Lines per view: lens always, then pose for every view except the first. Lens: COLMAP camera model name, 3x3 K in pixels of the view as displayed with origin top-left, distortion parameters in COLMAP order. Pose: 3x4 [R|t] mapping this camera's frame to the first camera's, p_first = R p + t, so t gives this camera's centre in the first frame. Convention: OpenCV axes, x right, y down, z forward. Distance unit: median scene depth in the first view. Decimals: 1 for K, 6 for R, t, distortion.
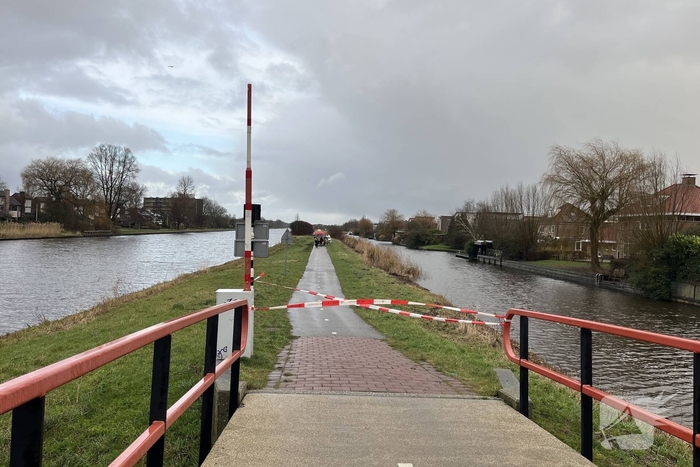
lens RADIAL K [[587.5, 0, 341.9], [0, 587.5, 230.3], [0, 0, 1]] dist [0.060125, -0.004490]
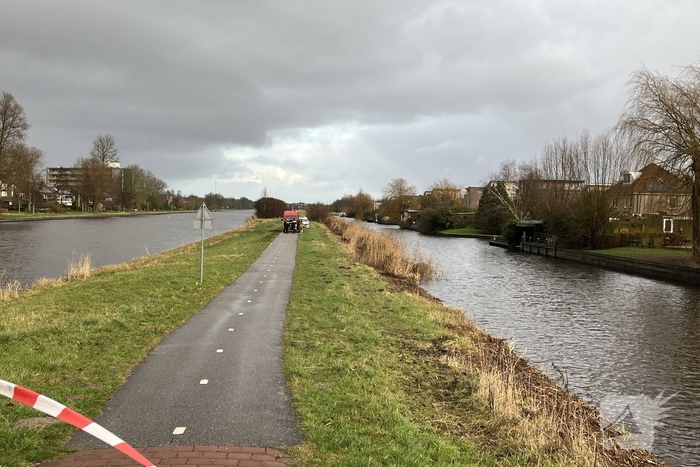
lens RADIAL K [[761.8, 0, 363.6], [0, 761.8, 234.6], [0, 0, 1]] dist [0.138447, -0.292061]
pose [[0.999648, -0.016092, 0.021098, 0.026623], [0.015492, 0.999479, 0.028305, 0.004837], [-0.021543, -0.027968, 0.999377, 0.107672]]
